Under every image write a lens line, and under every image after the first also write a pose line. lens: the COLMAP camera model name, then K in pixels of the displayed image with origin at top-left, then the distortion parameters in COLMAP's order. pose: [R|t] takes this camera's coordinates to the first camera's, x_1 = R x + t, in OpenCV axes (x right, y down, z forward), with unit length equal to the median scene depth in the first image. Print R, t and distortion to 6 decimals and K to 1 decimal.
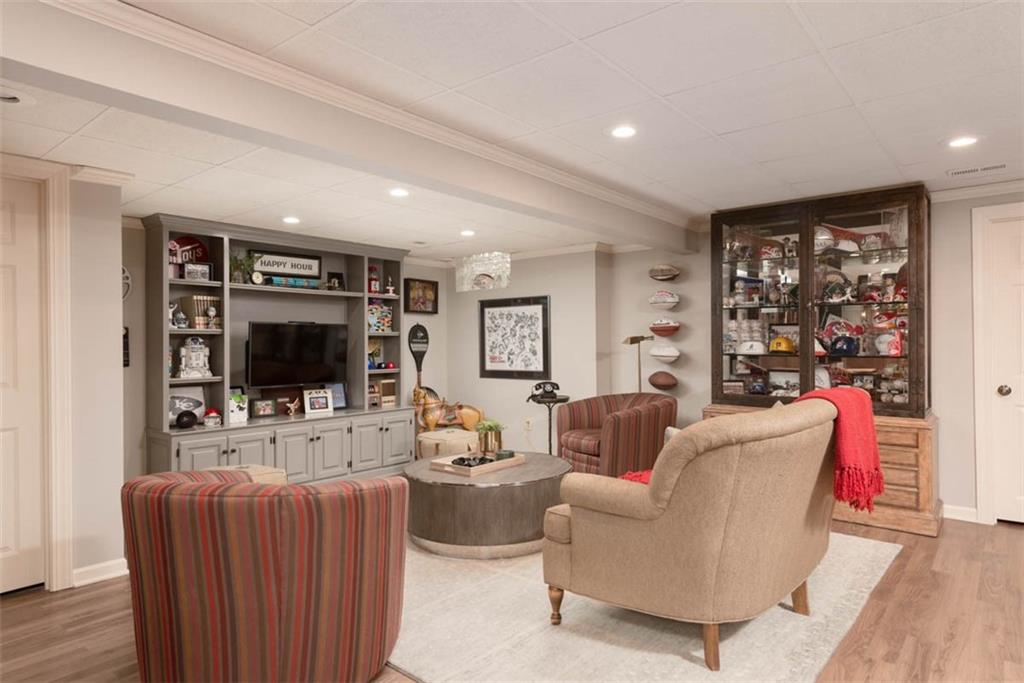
lens RADIAL K [[603.1, 0, 519.1], [0, 603.1, 339.7], [0, 0, 1]] dist [0.008933, 0.001018]
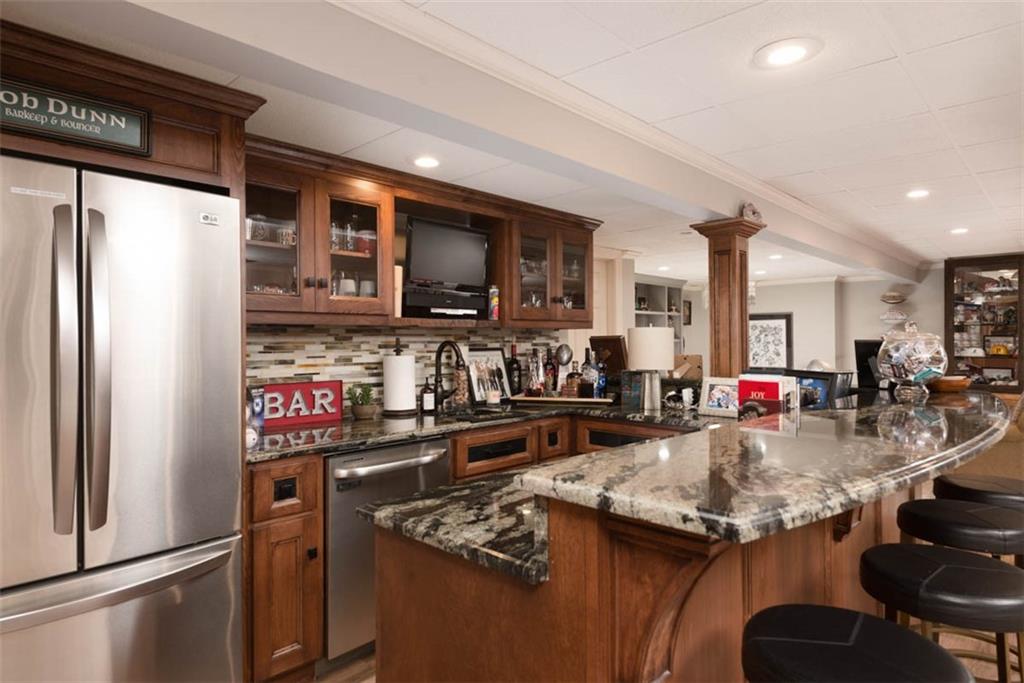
lens RADIAL K [[603.1, 0, 502.9], [0, 603.1, 336.1], [0, 0, 1]] dist [0.008933, 0.001018]
pose [[0.997965, 0.000738, -0.063755, -0.585014], [-0.000796, 0.999999, -0.000887, -0.020491], [0.063755, 0.000936, 0.997965, -0.472297]]
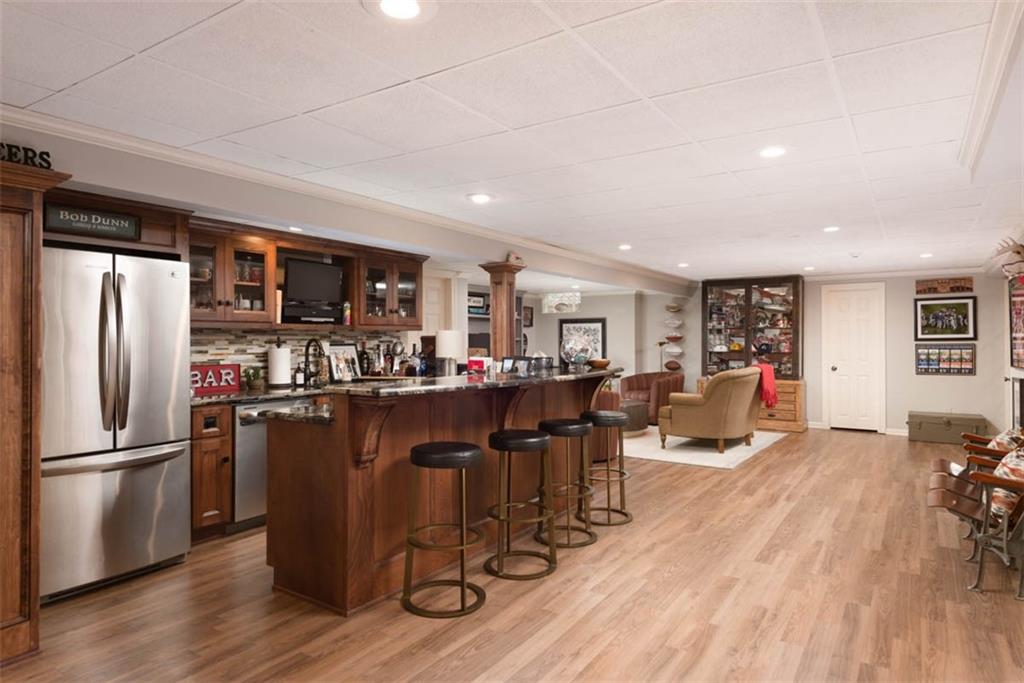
lens RADIAL K [[628.9, 0, 517.7], [0, 628.9, 337.4], [0, 0, 1]] dist [0.016910, -0.003796]
pose [[0.992248, 0.005387, 0.124160, -0.484708], [-0.005829, 0.999978, 0.003203, -0.023079], [-0.124140, -0.003902, 0.992257, -0.880194]]
